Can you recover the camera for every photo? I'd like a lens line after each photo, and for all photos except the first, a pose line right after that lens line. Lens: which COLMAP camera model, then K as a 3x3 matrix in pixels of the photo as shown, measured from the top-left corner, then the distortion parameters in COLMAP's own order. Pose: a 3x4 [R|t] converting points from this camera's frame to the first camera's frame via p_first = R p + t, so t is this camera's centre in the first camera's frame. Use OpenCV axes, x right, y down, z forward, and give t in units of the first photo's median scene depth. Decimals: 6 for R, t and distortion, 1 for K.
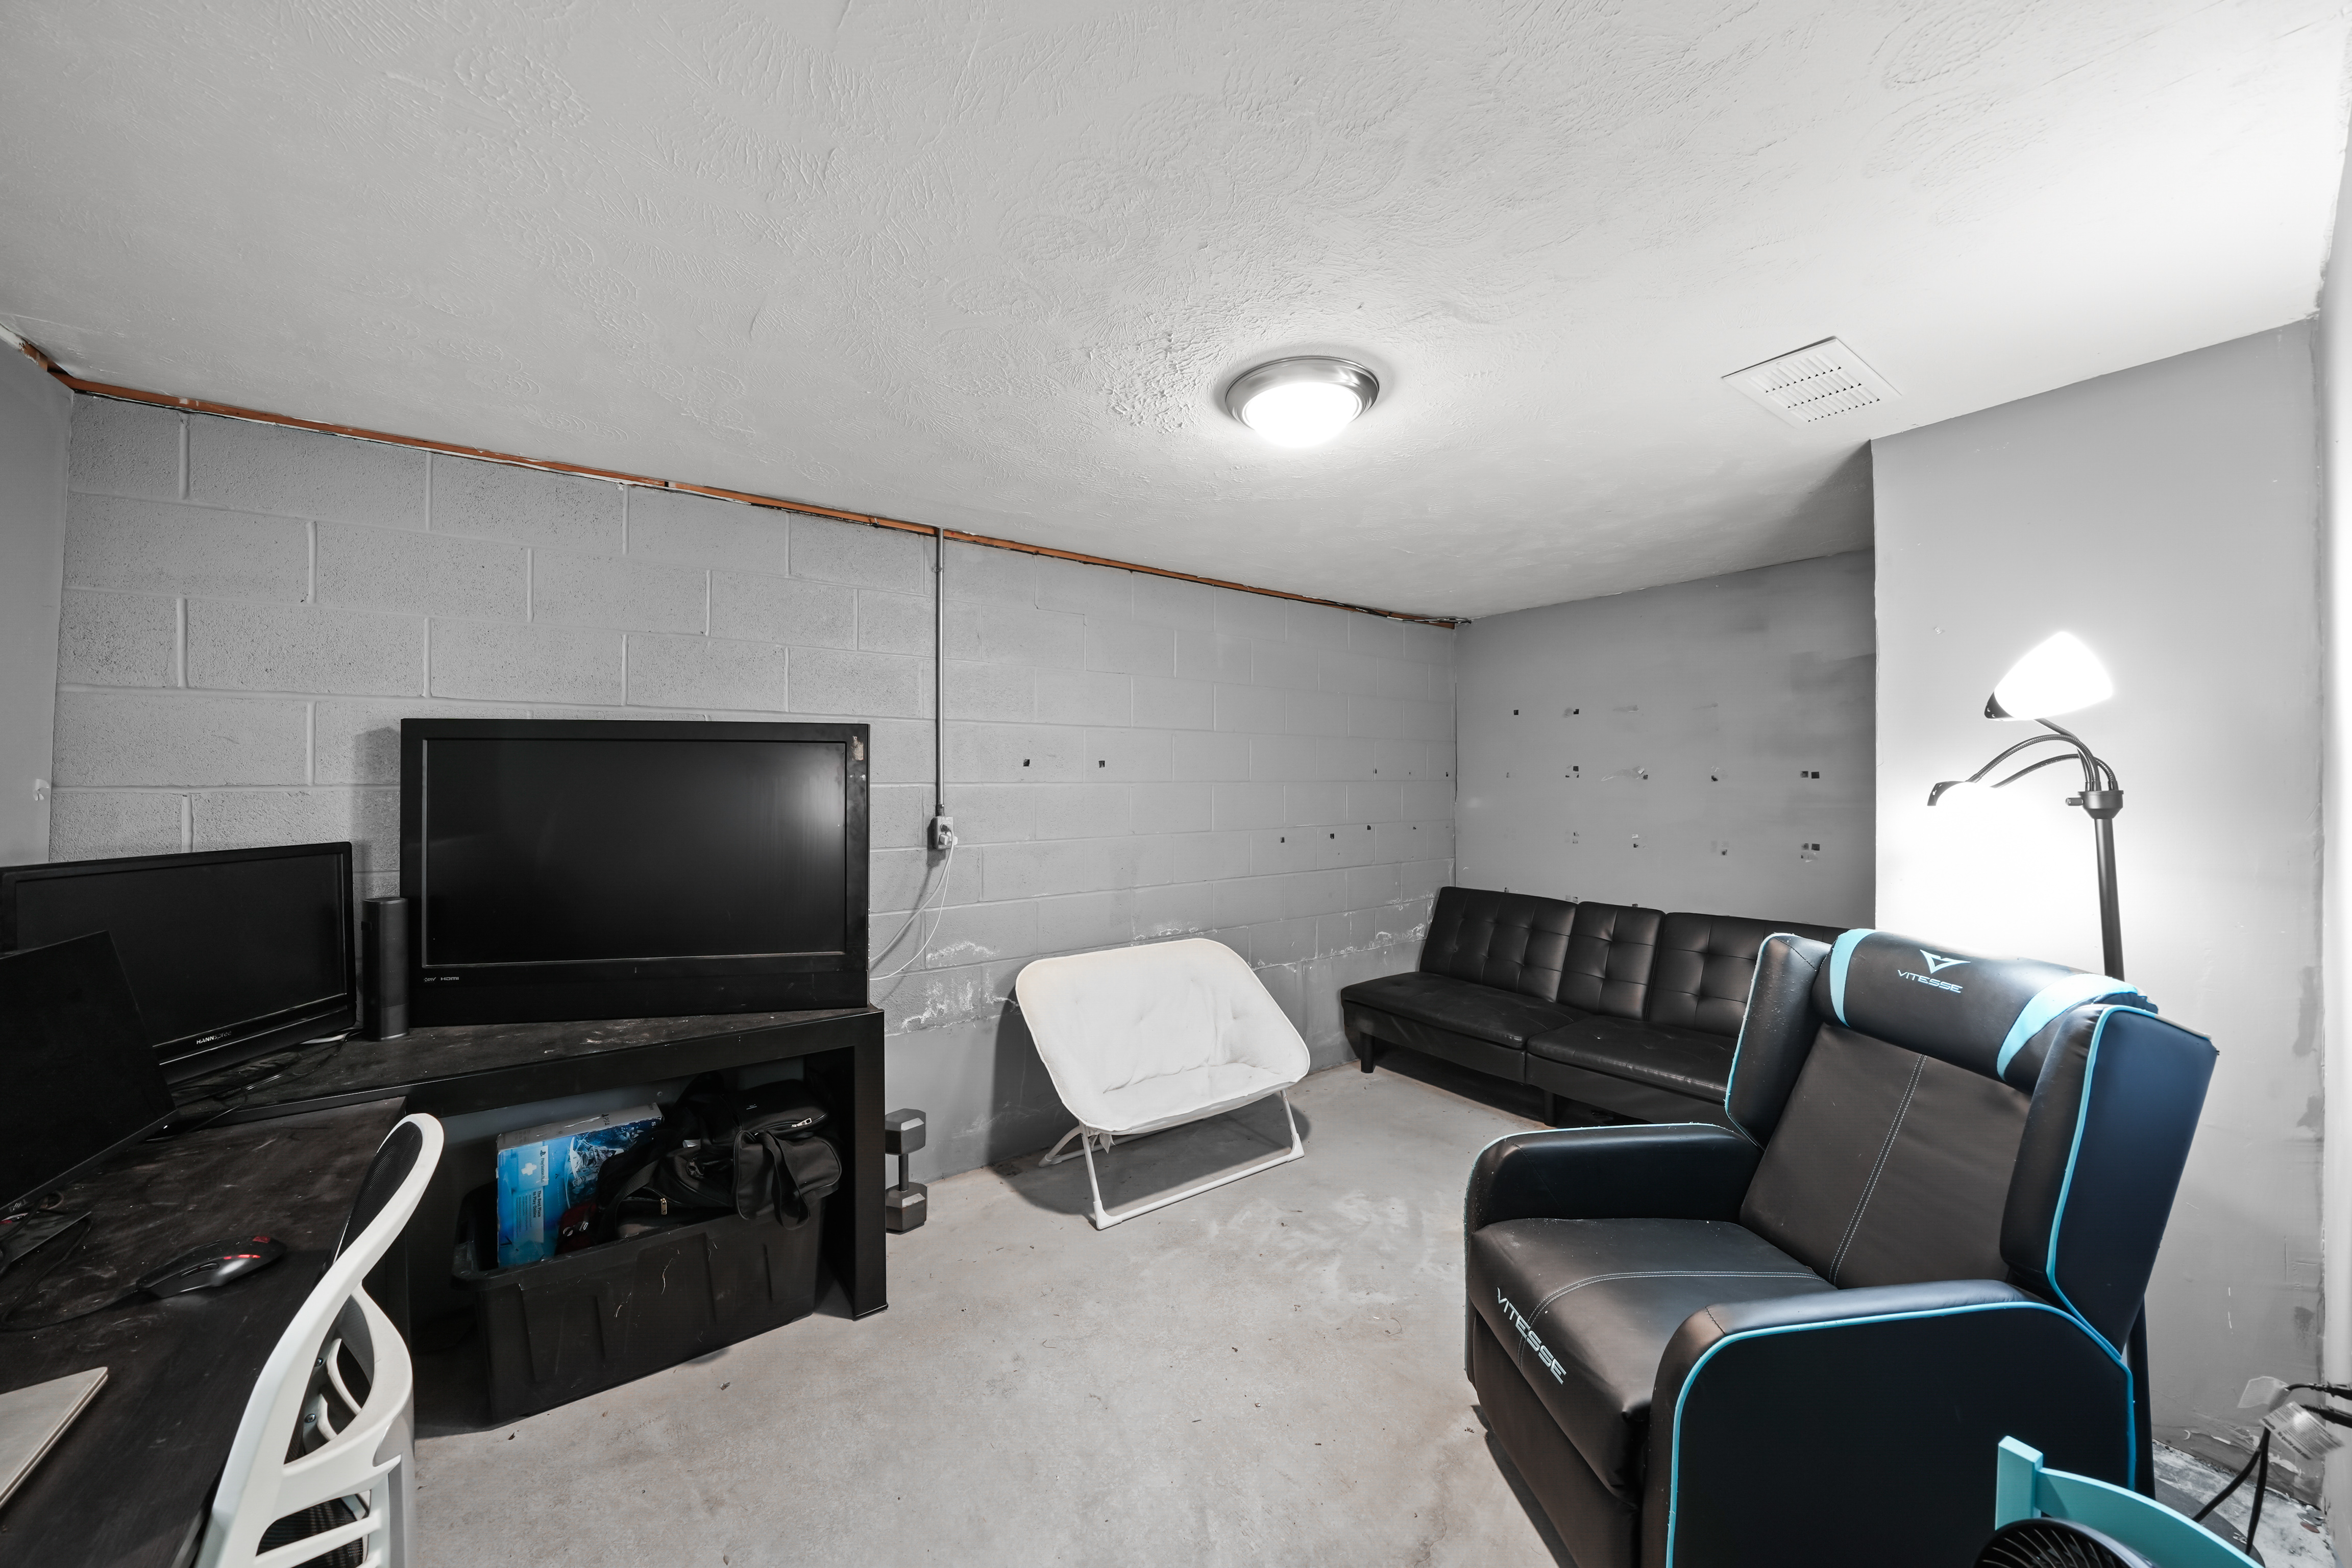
lens RADIAL K [[810.2, 0, 1178.0], [0, 810.2, 781.0], [0, 0, 1]] dist [-0.020741, 0.001541]
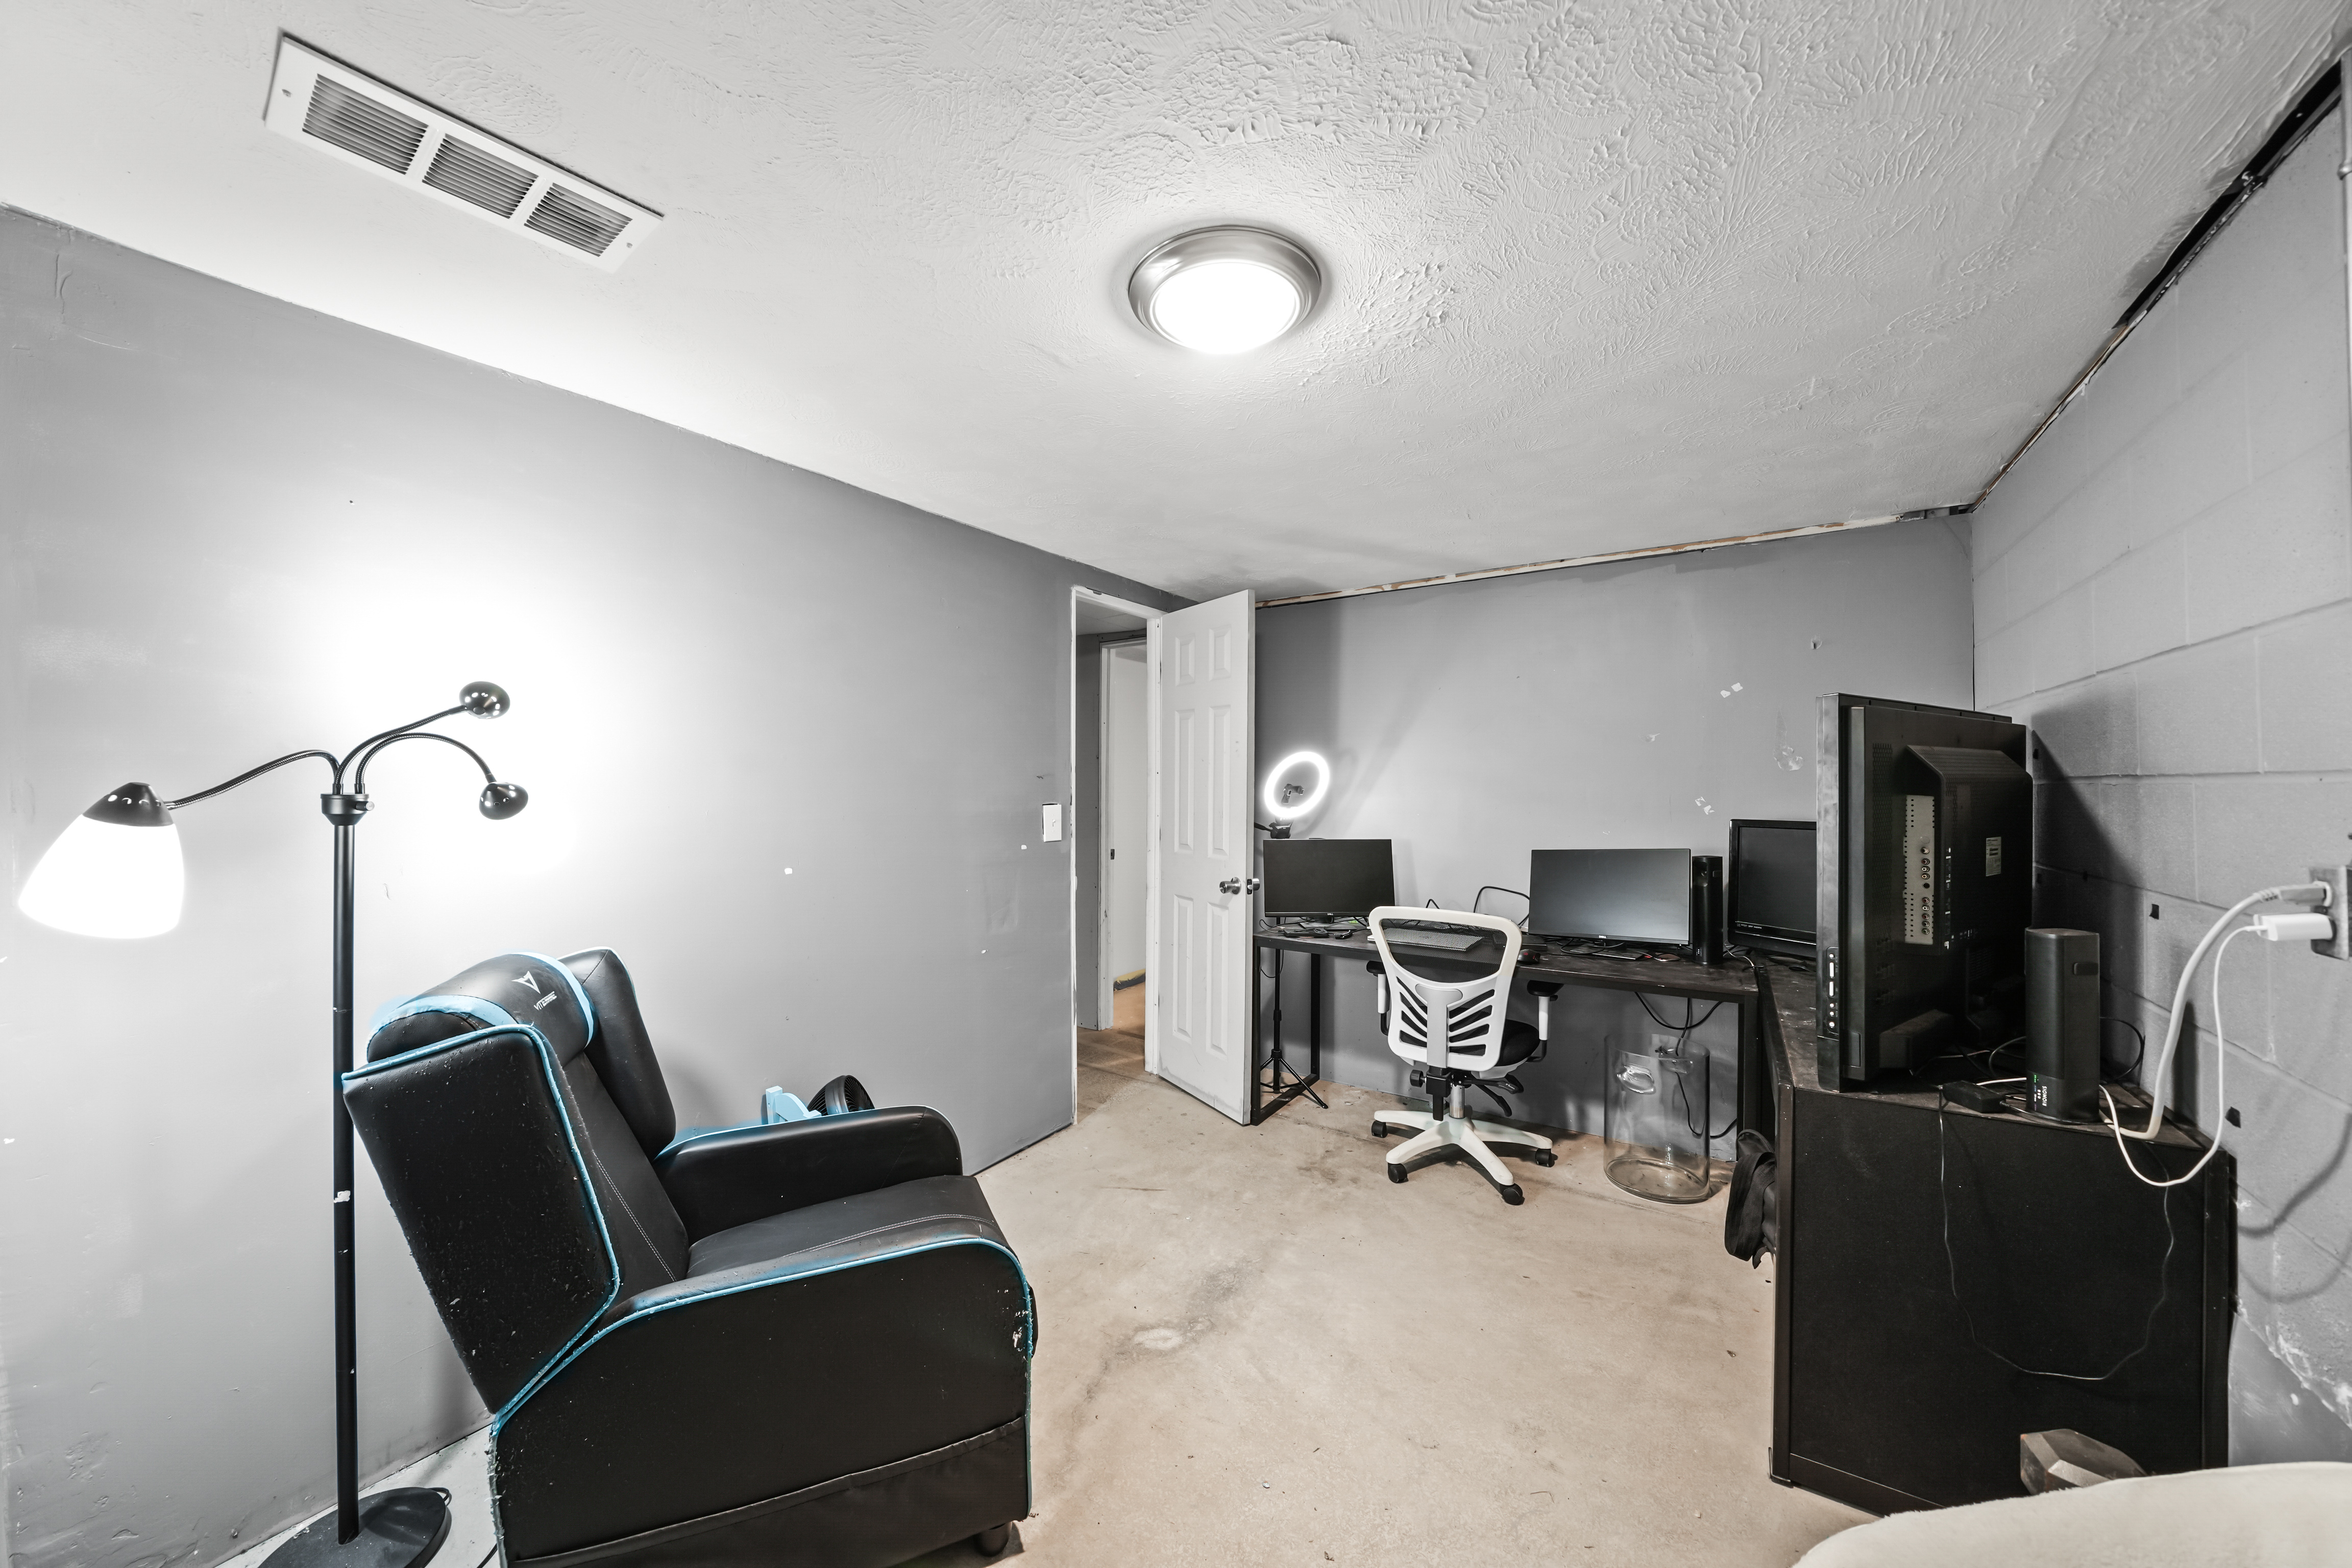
lens RADIAL K [[810.2, 0, 1178.8], [0, 810.2, 782.9], [0, 0, 1]] dist [-0.020741, 0.001541]
pose [[-0.941582, 0.003589, -0.336765, 0.563664], [0.006024, 0.999963, -0.006185, 0.010059], [0.336731, -0.007852, -0.941568, 2.100238]]
